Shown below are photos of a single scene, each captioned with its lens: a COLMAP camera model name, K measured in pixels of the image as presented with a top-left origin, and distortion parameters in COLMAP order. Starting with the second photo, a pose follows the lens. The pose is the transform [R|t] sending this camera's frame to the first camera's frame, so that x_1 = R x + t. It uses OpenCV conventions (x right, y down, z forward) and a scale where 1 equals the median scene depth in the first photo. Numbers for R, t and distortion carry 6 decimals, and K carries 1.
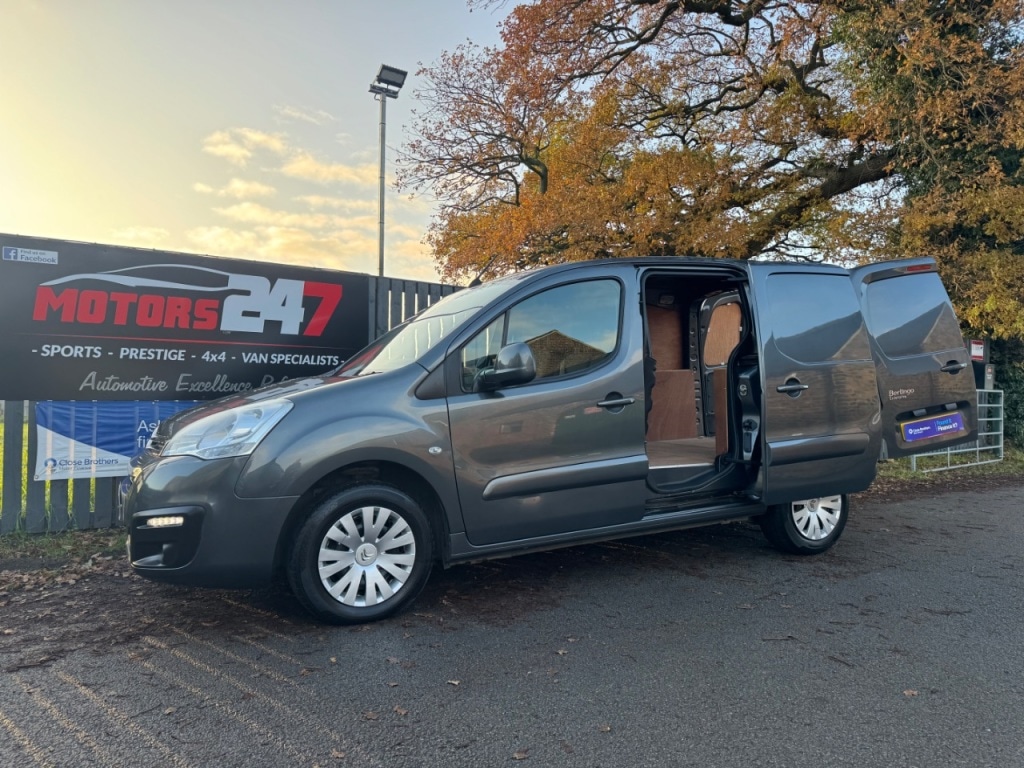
lens RADIAL K [[732.4, 0, 514.1], [0, 732.4, 390.9], [0, 0, 1]] dist [0.031025, -0.036646]
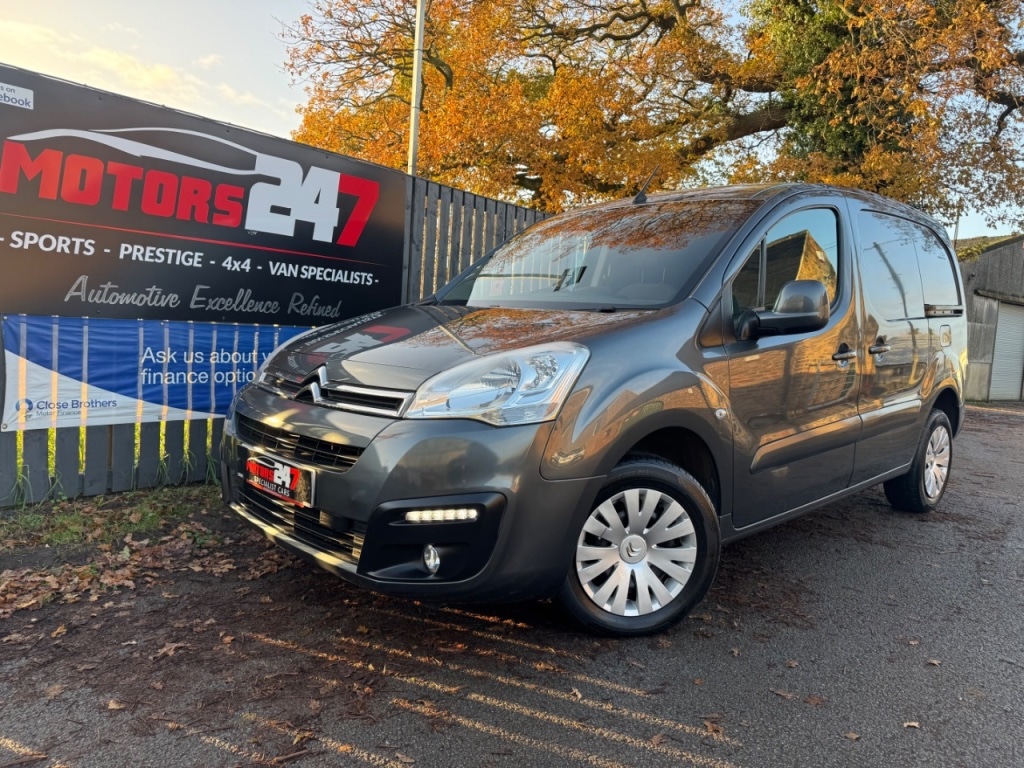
lens RADIAL K [[733.2, 0, 516.6], [0, 733.2, 386.9], [0, 0, 1]] dist [0.010417, -0.009507]
pose [[0.959172, 0.023657, 0.281831, -0.359263], [-0.050768, 0.994711, 0.089285, -0.004020], [-0.278228, -0.099947, 0.955301, 0.205901]]
